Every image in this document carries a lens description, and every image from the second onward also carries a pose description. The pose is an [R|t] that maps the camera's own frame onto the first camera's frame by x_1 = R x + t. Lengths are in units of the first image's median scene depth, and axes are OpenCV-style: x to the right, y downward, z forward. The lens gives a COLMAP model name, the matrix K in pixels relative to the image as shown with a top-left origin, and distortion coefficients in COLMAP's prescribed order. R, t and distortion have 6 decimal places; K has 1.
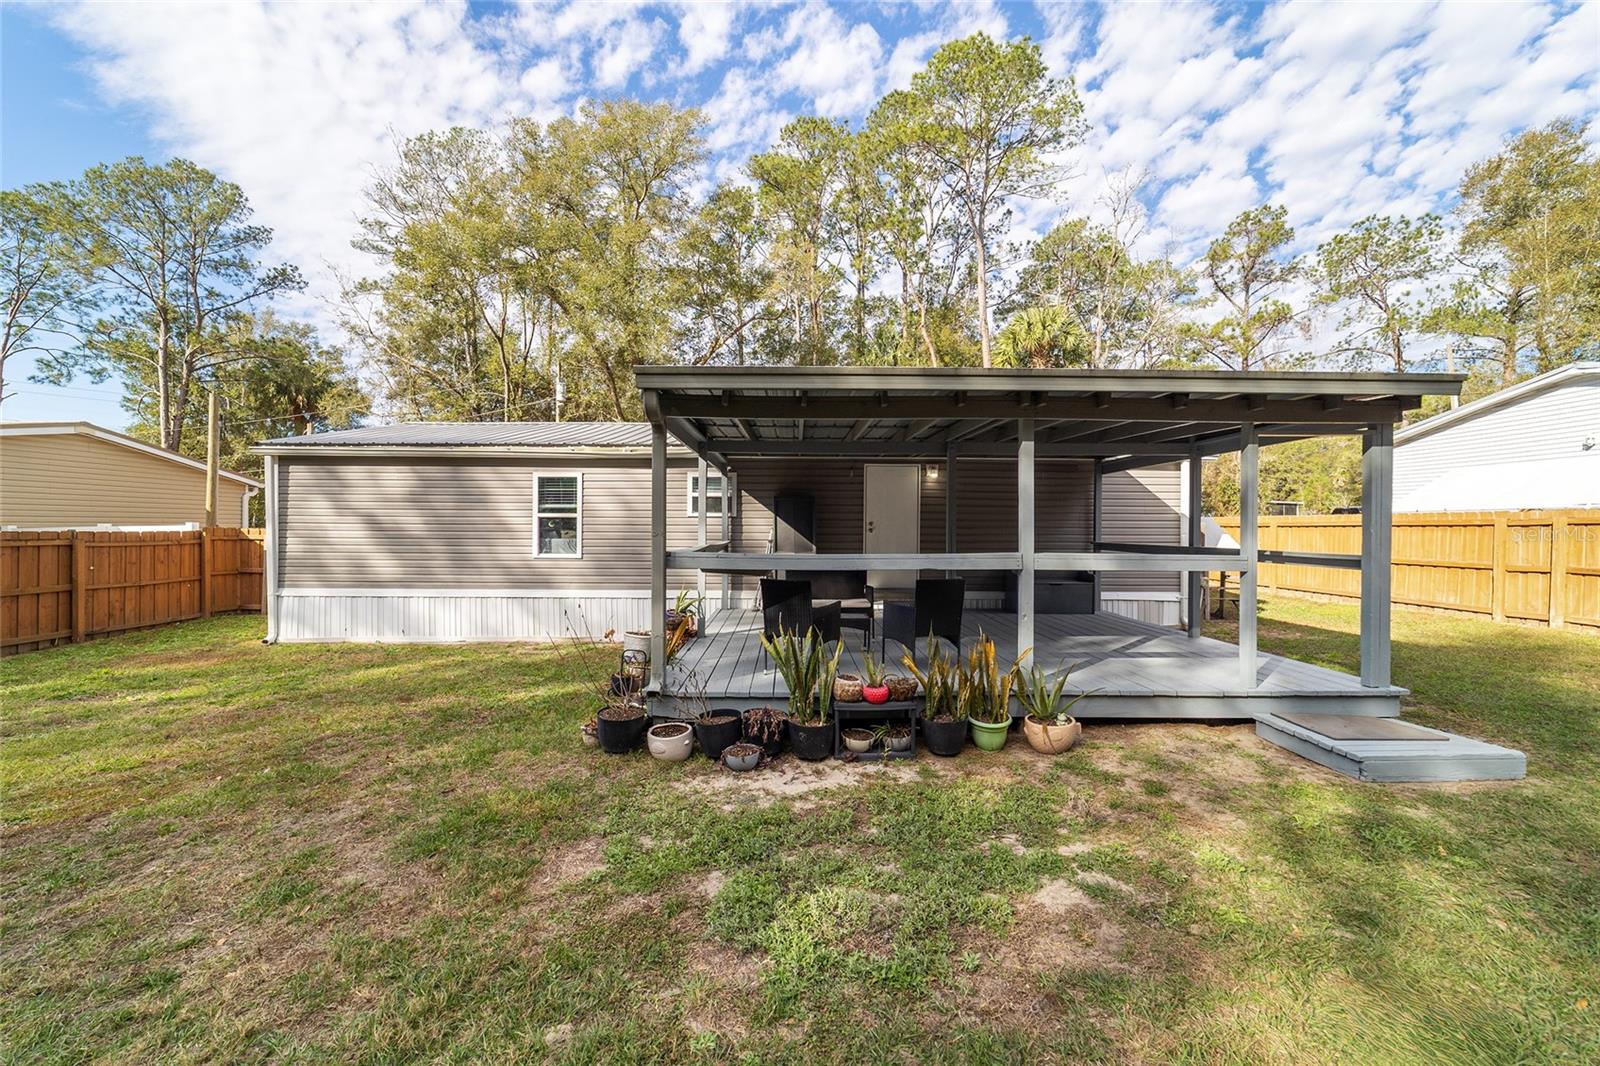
lens RADIAL K [[615.2, 0, 799.1], [0, 615.2, 520.7], [0, 0, 1]] dist [0.007536, 0.001983]
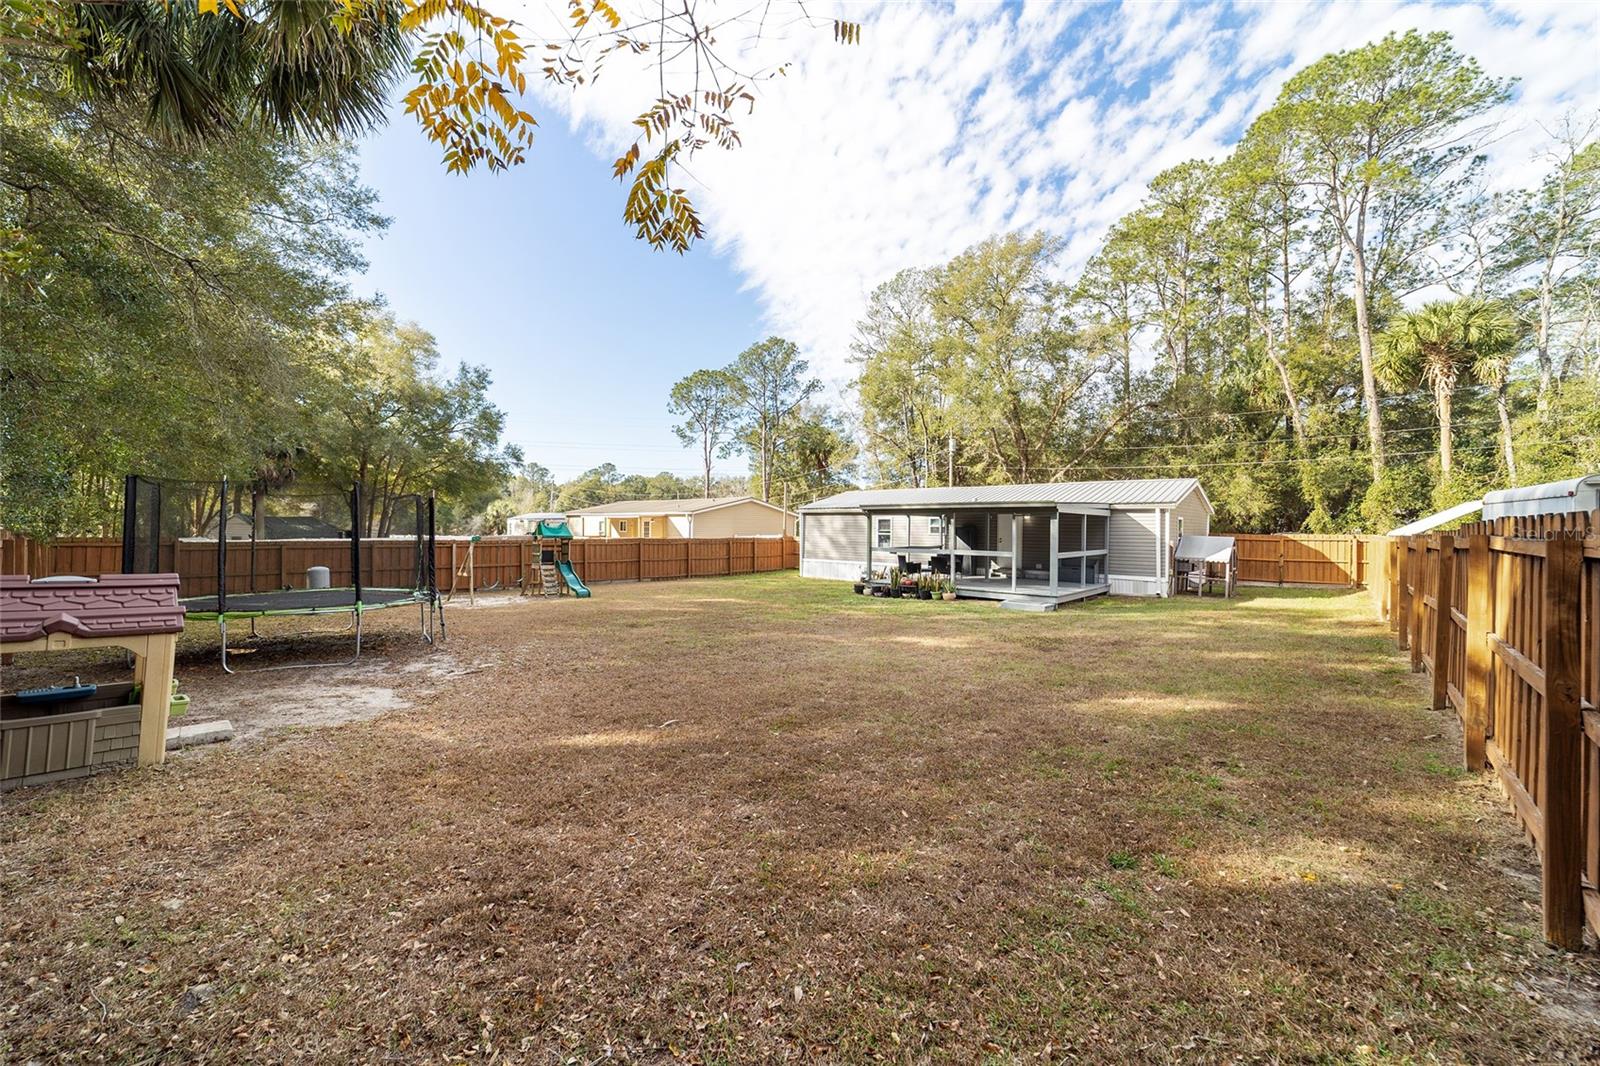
lens RADIAL K [[615.2, 0, 791.9], [0, 615.2, 527.5], [0, 0, 1]] dist [0.007536, 0.001983]
pose [[0.739060, 0.001210, -0.673638, 0.272823], [-0.000909, 0.999999, 0.000799, -0.009720], [0.673639, 0.000022, 0.739061, -0.297718]]
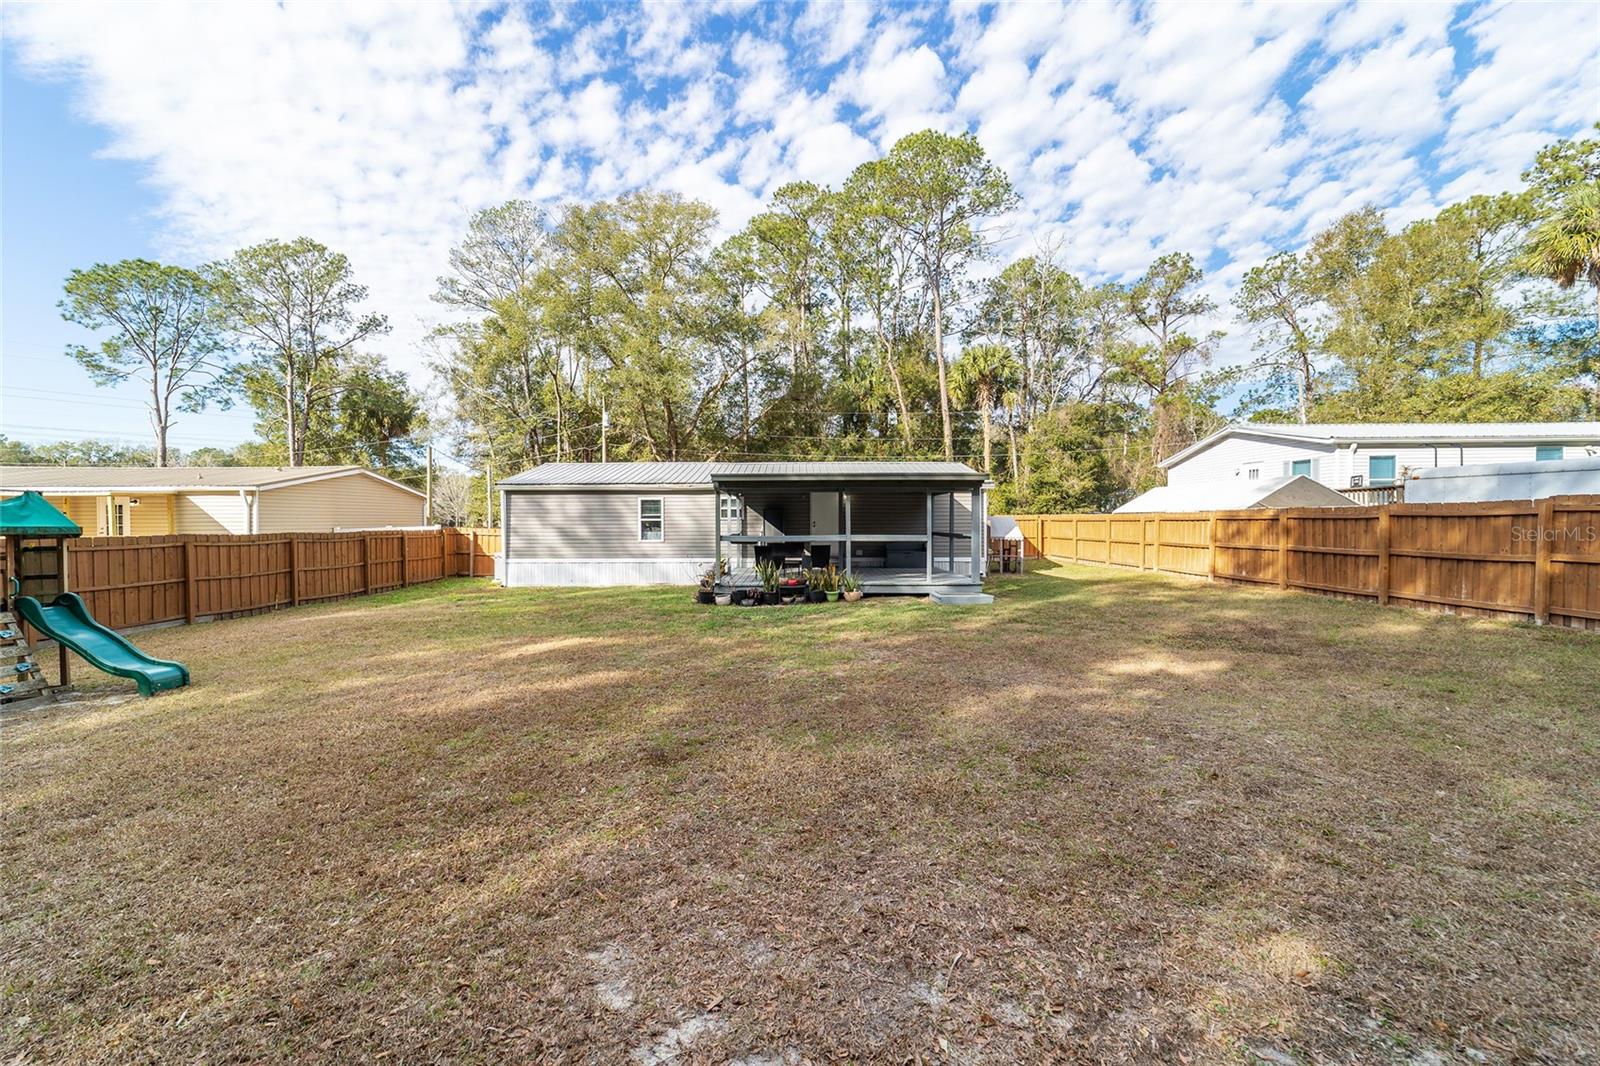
lens RADIAL K [[615.2, 0, 790.6], [0, 615.2, 574.2], [0, 0, 1]] dist [0.007536, 0.001983]
pose [[0.999683, -0.006428, -0.024340, 0.026387], [0.008724, 0.995399, 0.095419, -0.005767], [0.023615, -0.095601, 0.995140, -0.272399]]
